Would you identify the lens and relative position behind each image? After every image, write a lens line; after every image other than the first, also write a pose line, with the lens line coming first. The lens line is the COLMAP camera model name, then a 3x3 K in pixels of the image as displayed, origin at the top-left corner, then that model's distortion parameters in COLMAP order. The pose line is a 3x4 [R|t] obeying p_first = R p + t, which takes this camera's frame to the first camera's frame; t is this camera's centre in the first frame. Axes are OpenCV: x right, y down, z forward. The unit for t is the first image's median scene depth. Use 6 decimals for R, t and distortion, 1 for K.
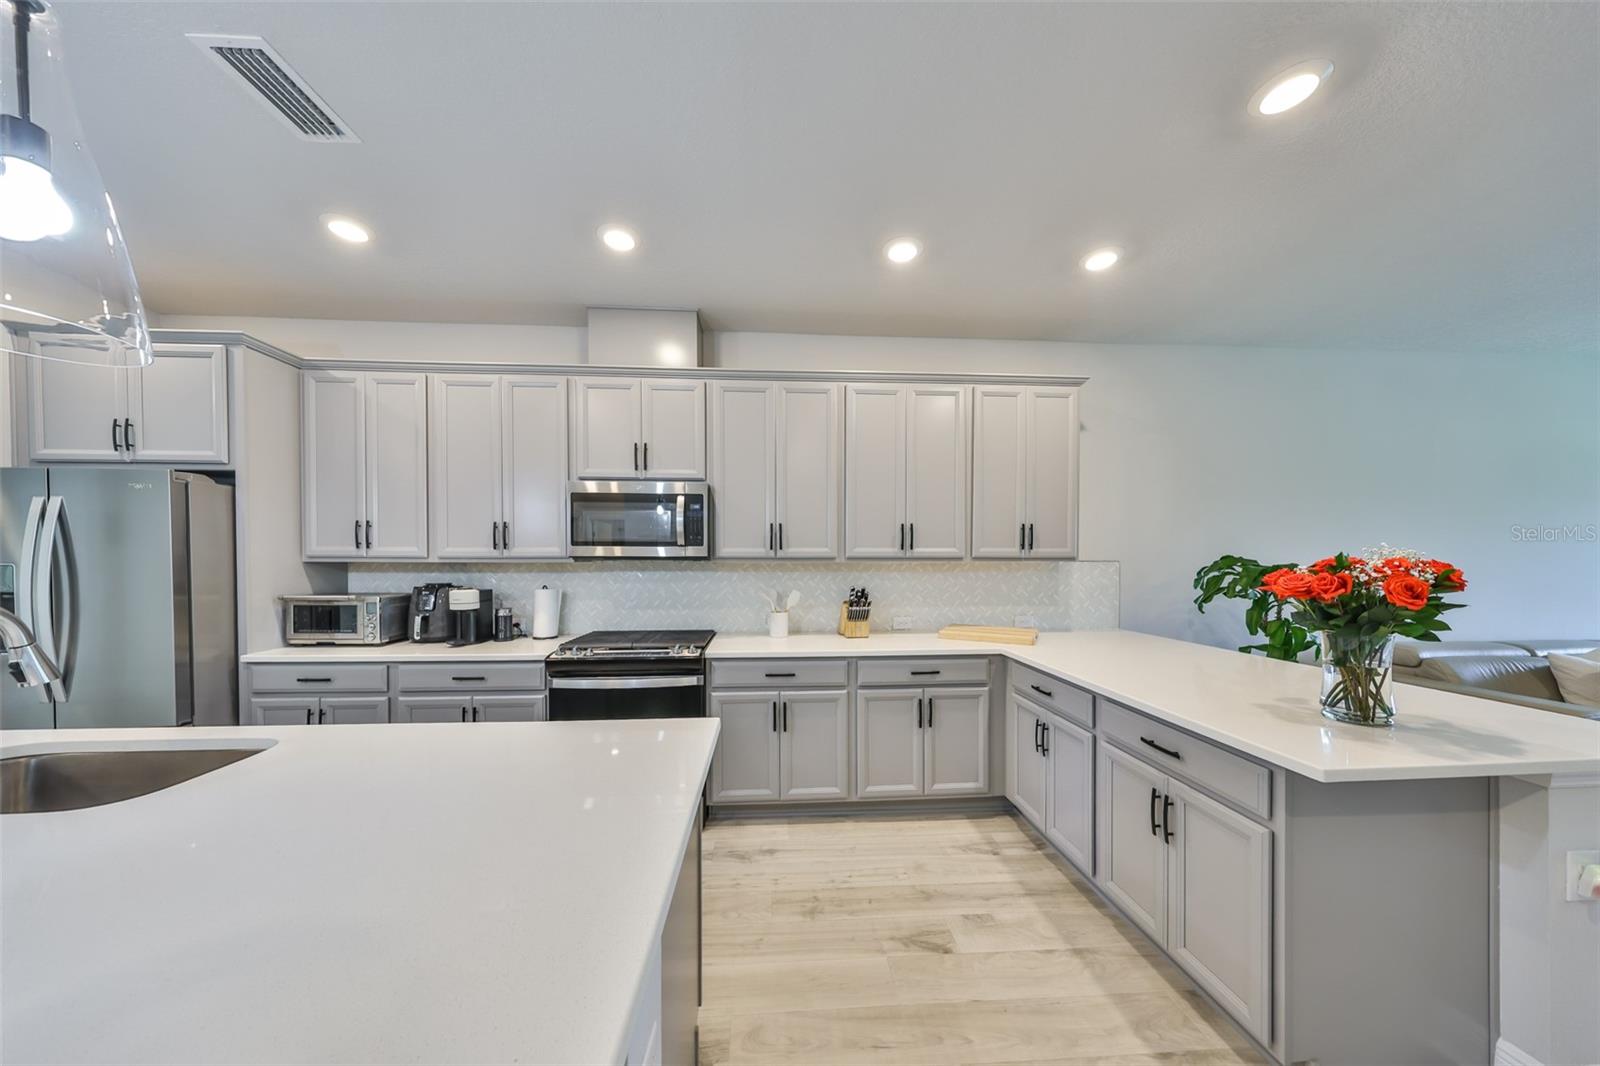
lens RADIAL K [[499.7, 0, 791.0], [0, 499.7, 563.0], [0, 0, 1]] dist [-0.002026, 0.000756]
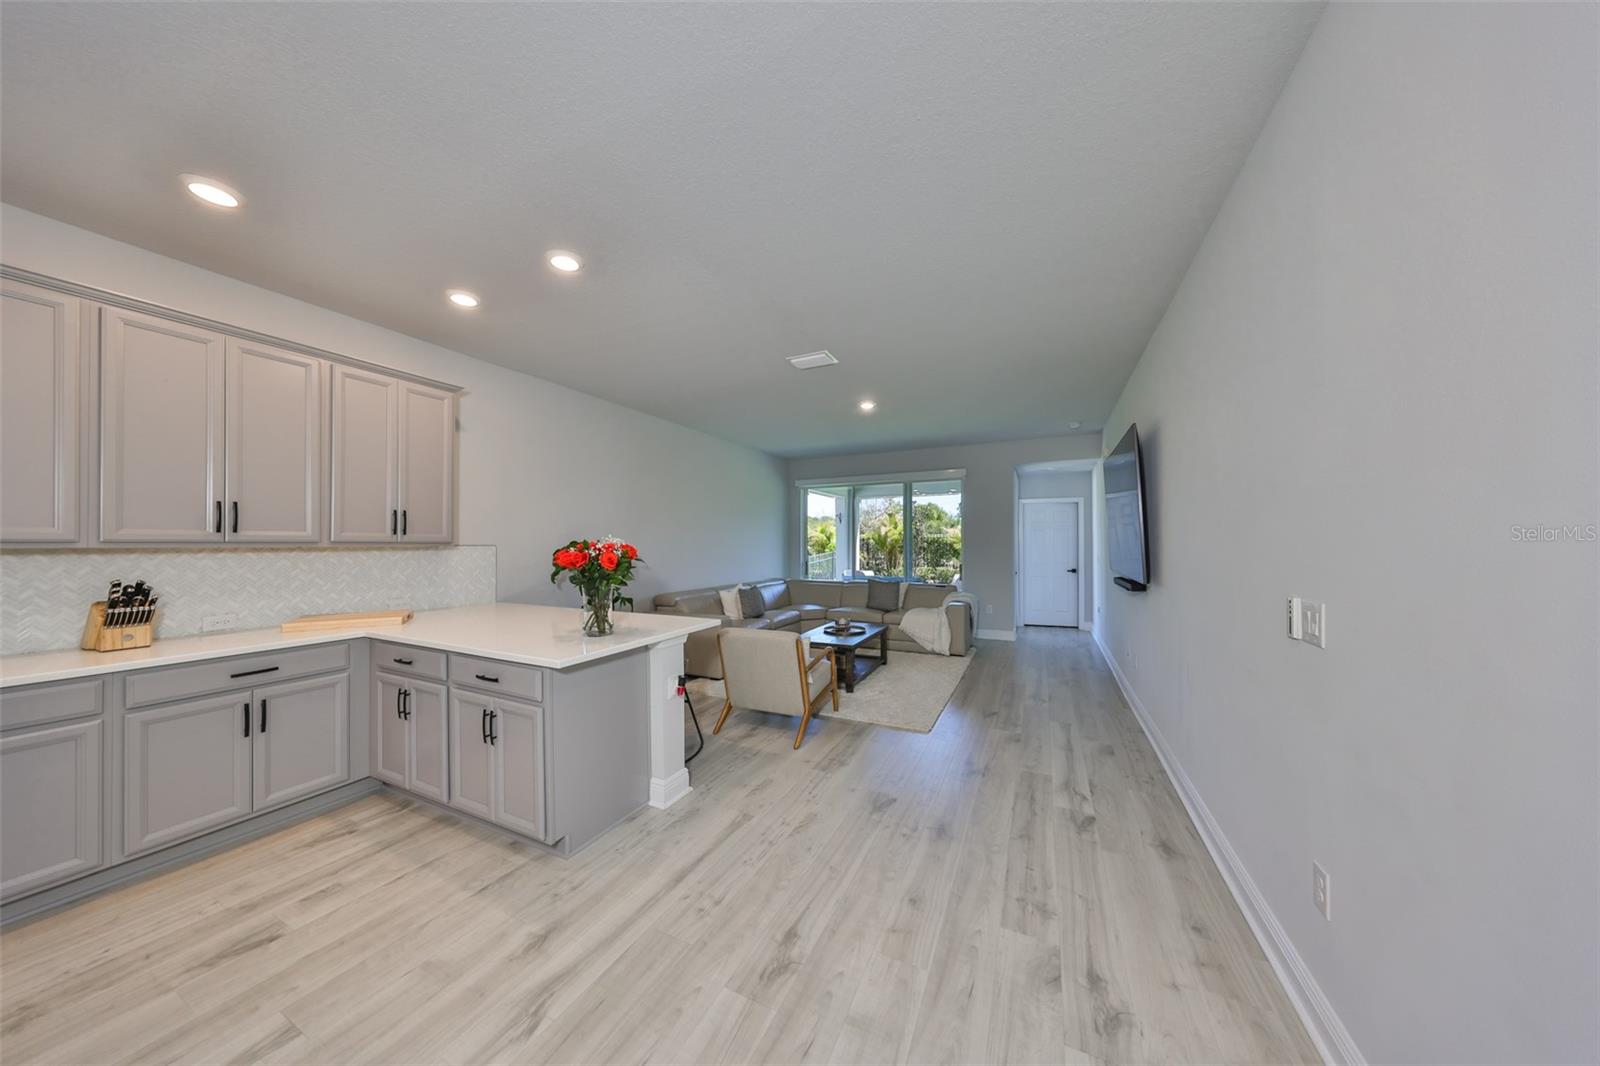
lens RADIAL K [[499.7, 0, 804.6], [0, 499.7, 539.8], [0, 0, 1]] dist [-0.002026, 0.000756]
pose [[0.486466, 0.004917, 0.873686, -0.028066], [0.009403, 0.999897, -0.010864, 0.004571], [-0.873649, 0.013500, 0.486370, -0.261630]]
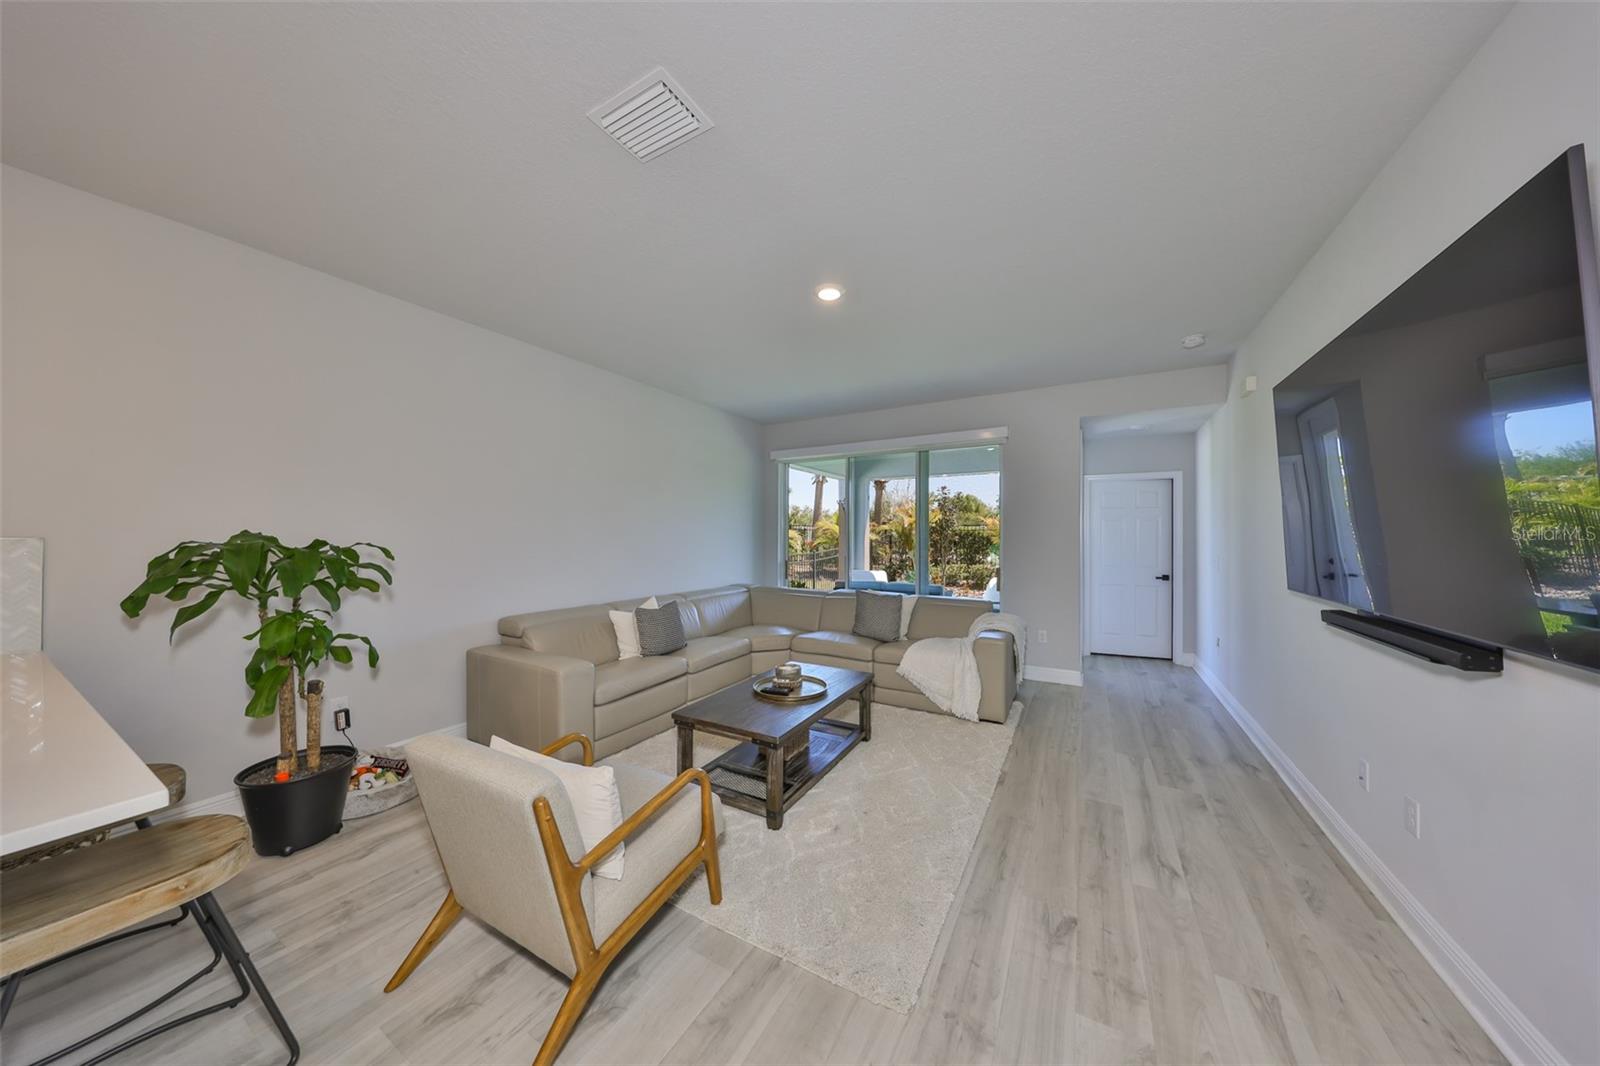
lens RADIAL K [[499.7, 0, 803.0], [0, 499.7, 535.1], [0, 0, 1]] dist [-0.002026, 0.000756]
pose [[0.549410, 0.002441, 0.835550, 0.788091], [0.005231, 0.999966, -0.006361, 0.001209], [-0.835537, 0.007866, 0.549378, -0.099023]]
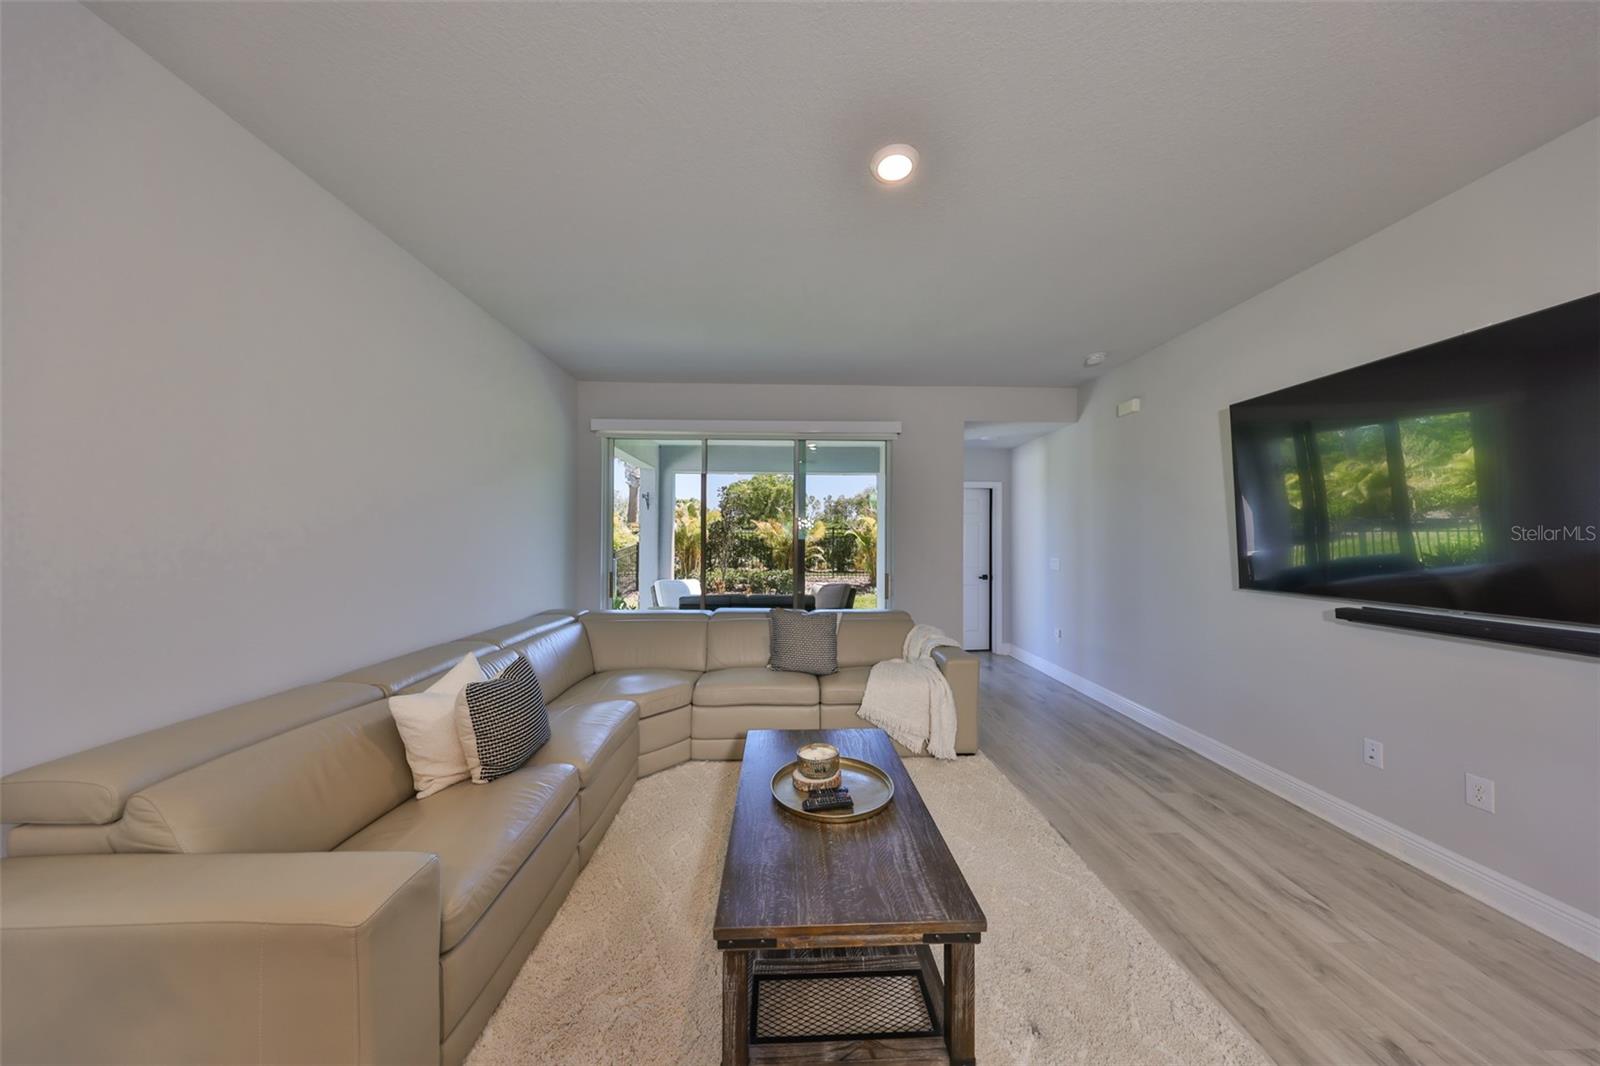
lens RADIAL K [[499.7, 0, 807.5], [0, 499.7, 536.3], [0, 0, 1]] dist [-0.002026, 0.000756]
pose [[0.027979, 0.007253, 0.999582, 1.009348], [0.003982, 0.999965, -0.007367, -0.002141], [-0.999601, 0.004187, 0.027949, 0.524235]]
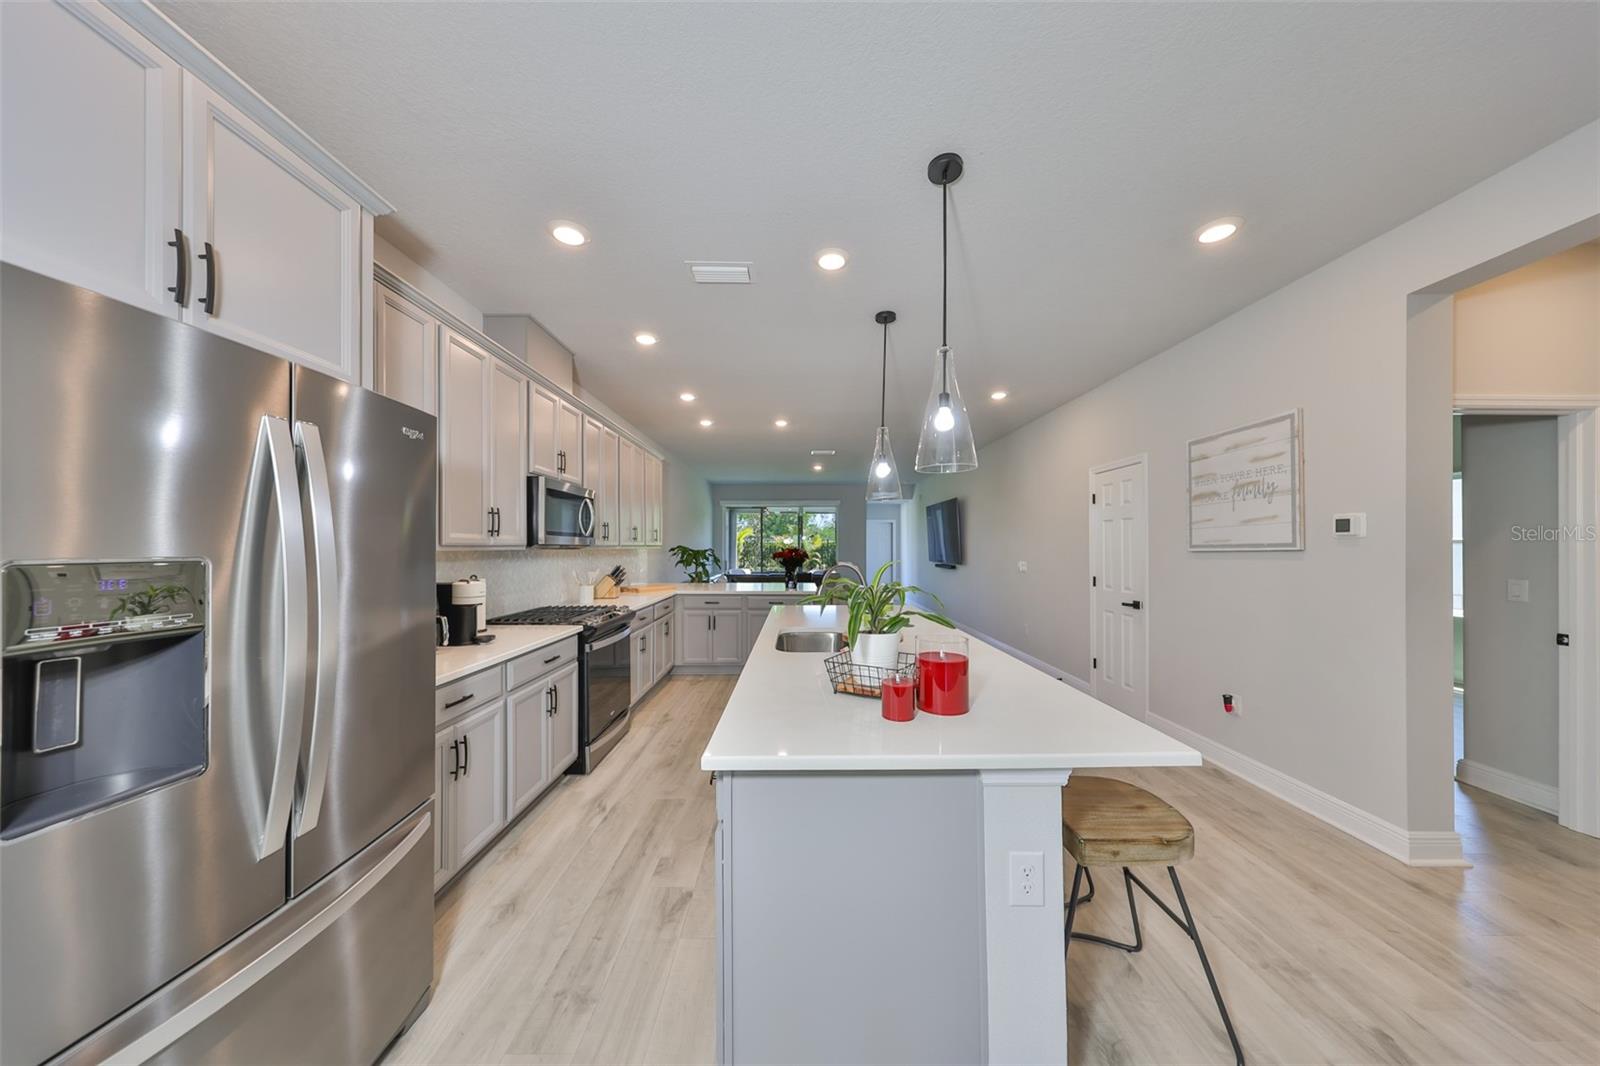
lens RADIAL K [[499.7, 0, 797.1], [0, 499.7, 544.2], [0, 0, 1]] dist [-0.002026, 0.000756]
pose [[0.061036, 0.006052, 0.998117, -1.500169], [0.009246, 0.999935, -0.006629, -0.001388], [-0.998093, 0.009634, 0.060976, 0.367162]]
